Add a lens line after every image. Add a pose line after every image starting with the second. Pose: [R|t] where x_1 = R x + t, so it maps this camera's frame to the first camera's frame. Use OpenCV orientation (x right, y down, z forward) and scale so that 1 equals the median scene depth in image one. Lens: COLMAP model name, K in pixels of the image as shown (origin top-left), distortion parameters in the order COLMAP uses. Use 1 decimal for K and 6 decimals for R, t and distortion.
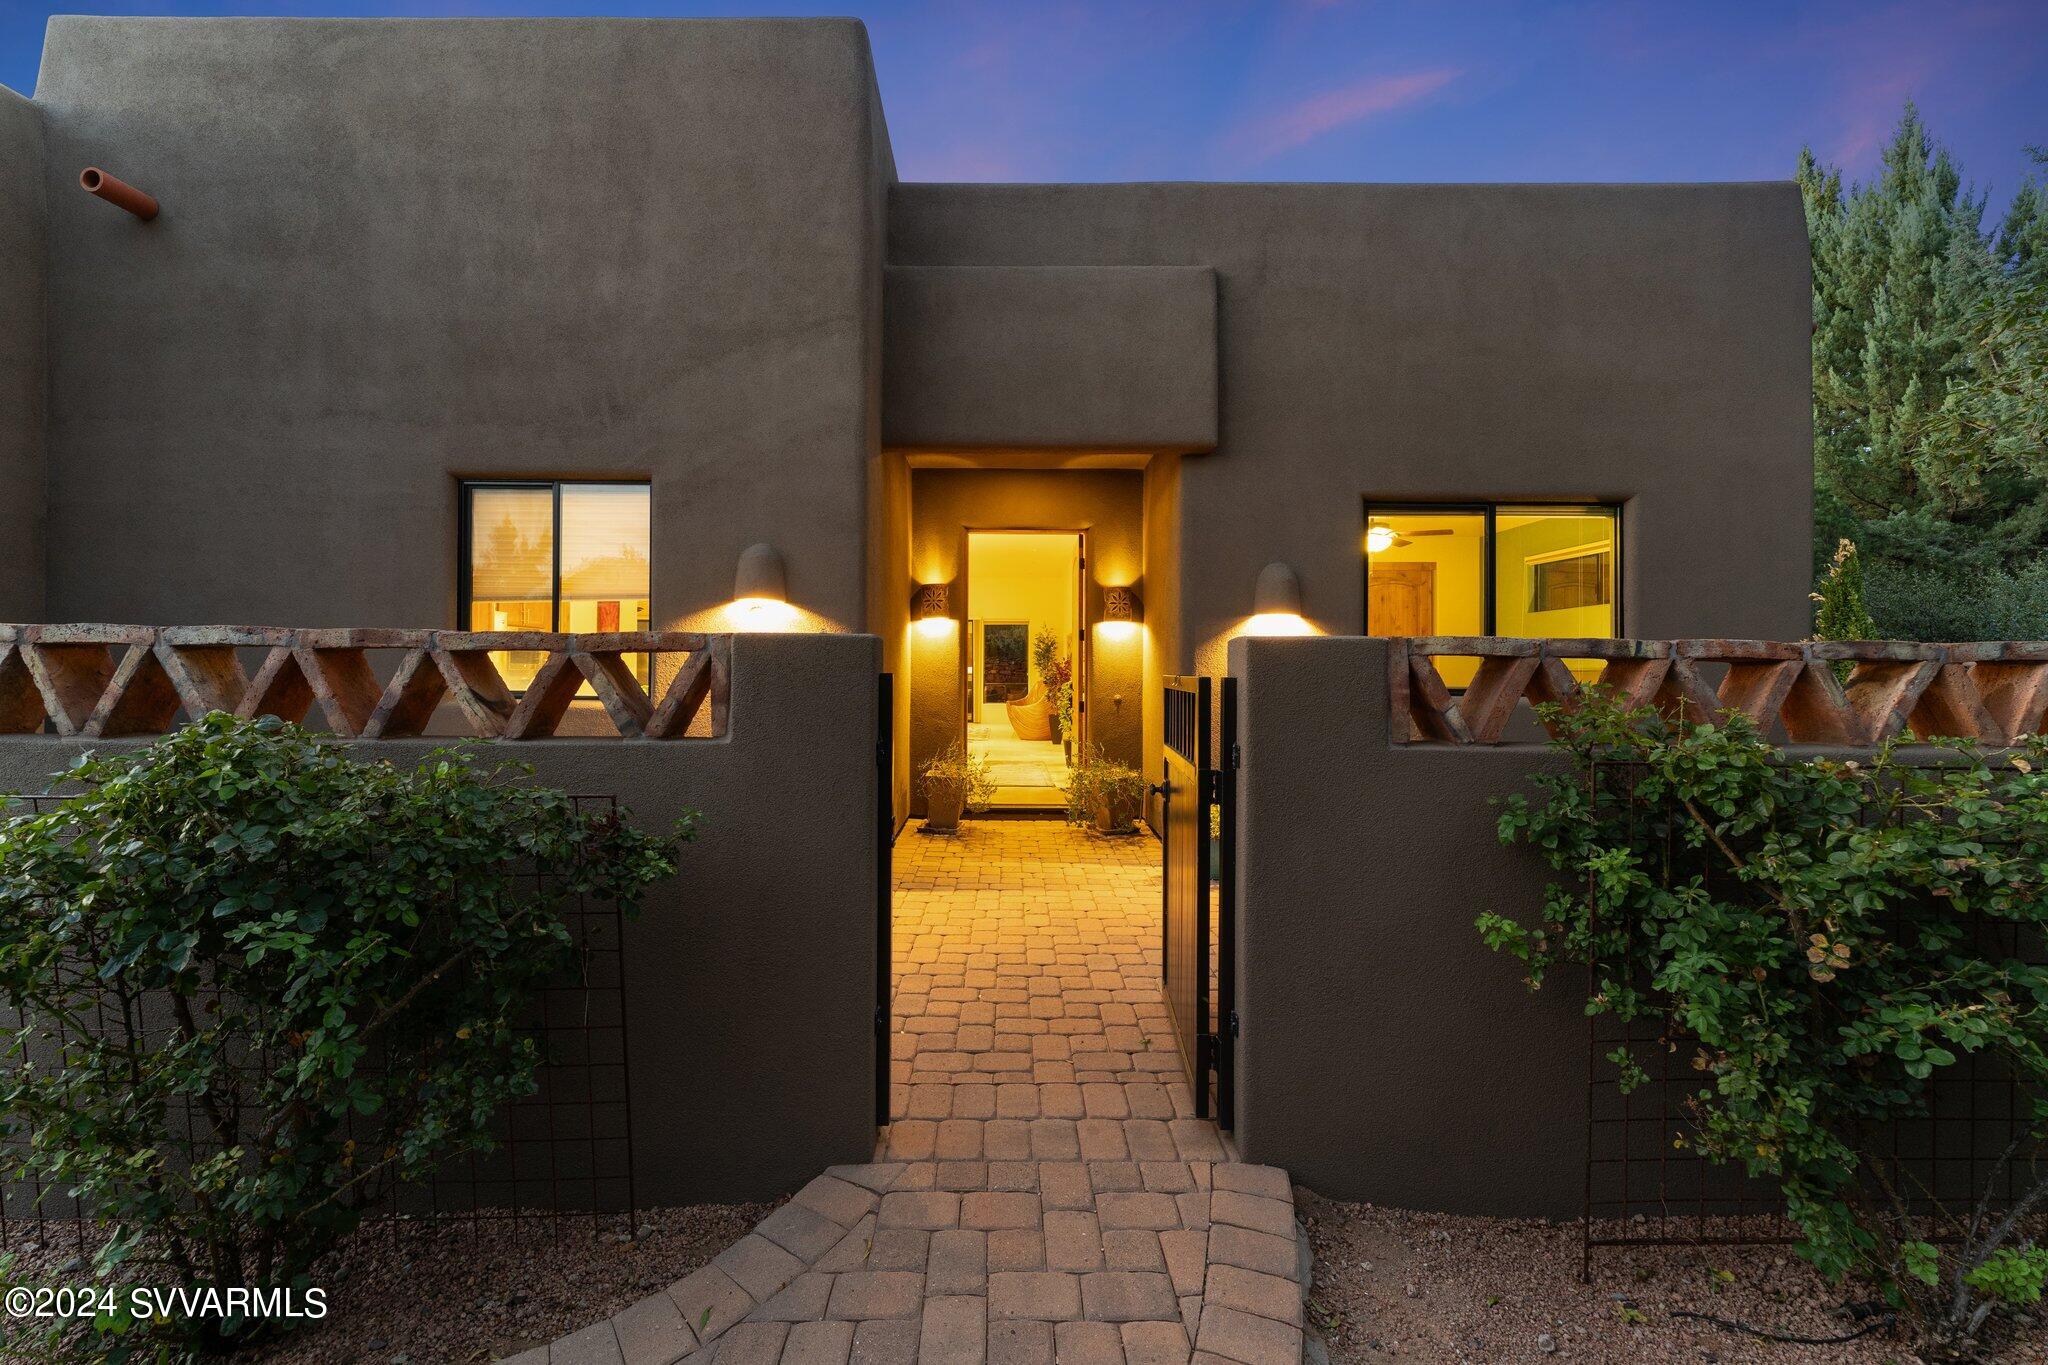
lens RADIAL K [[813.5, 0, 1026.9], [0, 813.5, 670.3], [0, 0, 1]] dist [0.002629, 0.000070]
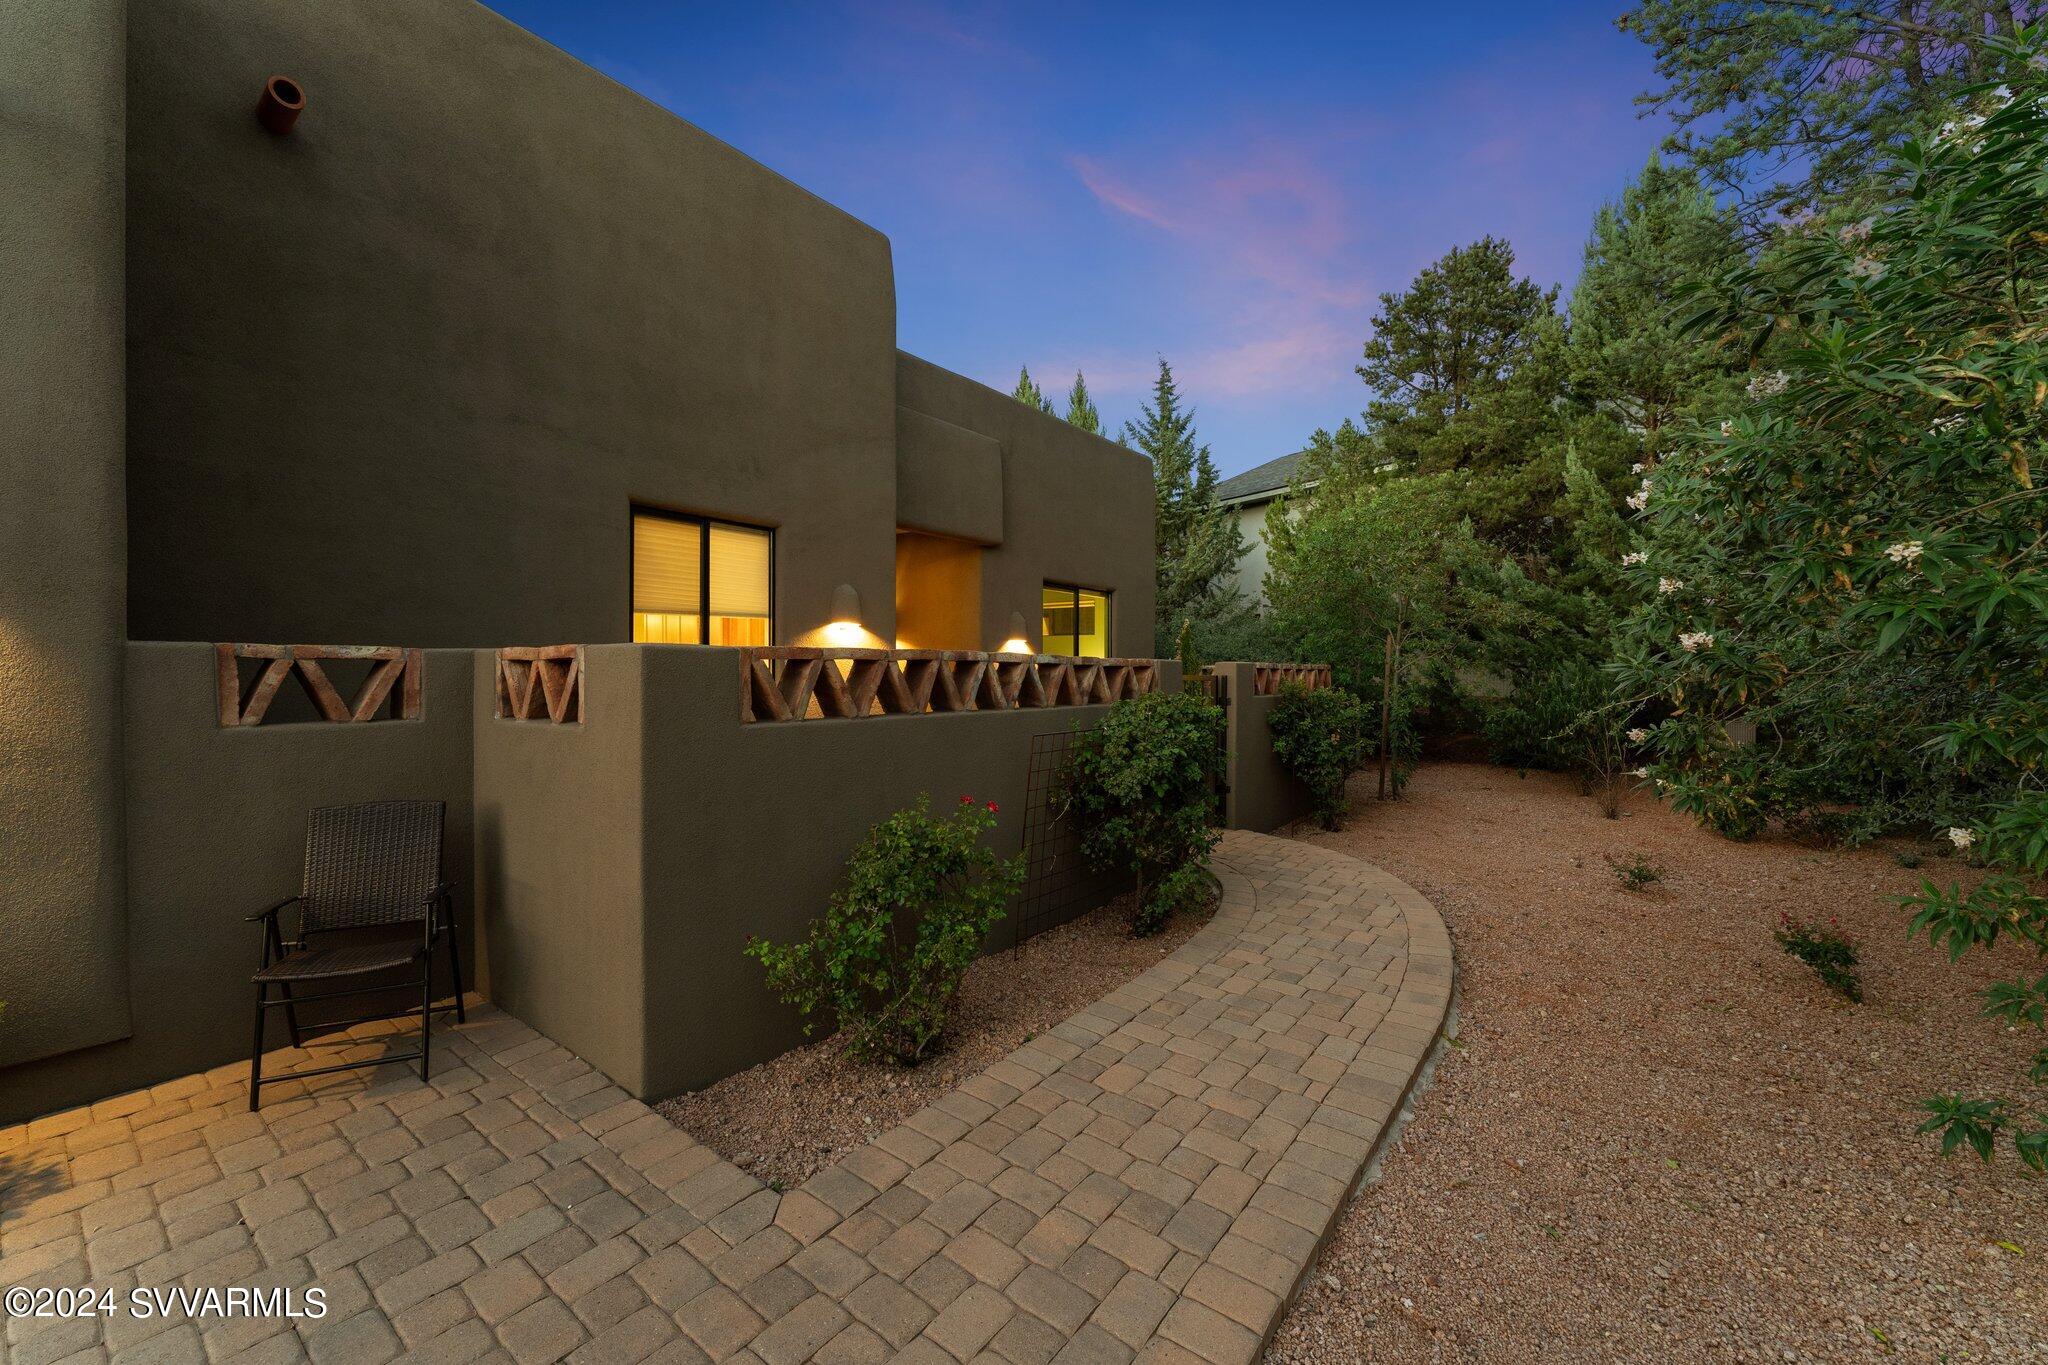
lens RADIAL K [[813.5, 0, 1018.3], [0, 813.5, 675.6], [0, 0, 1]] dist [0.002629, 0.000070]
pose [[0.602977, -0.005777, 0.797738, -1.262573], [-0.003433, 0.999946, 0.009836, -0.011663], [-0.797751, -0.008669, 0.602924, -0.102317]]
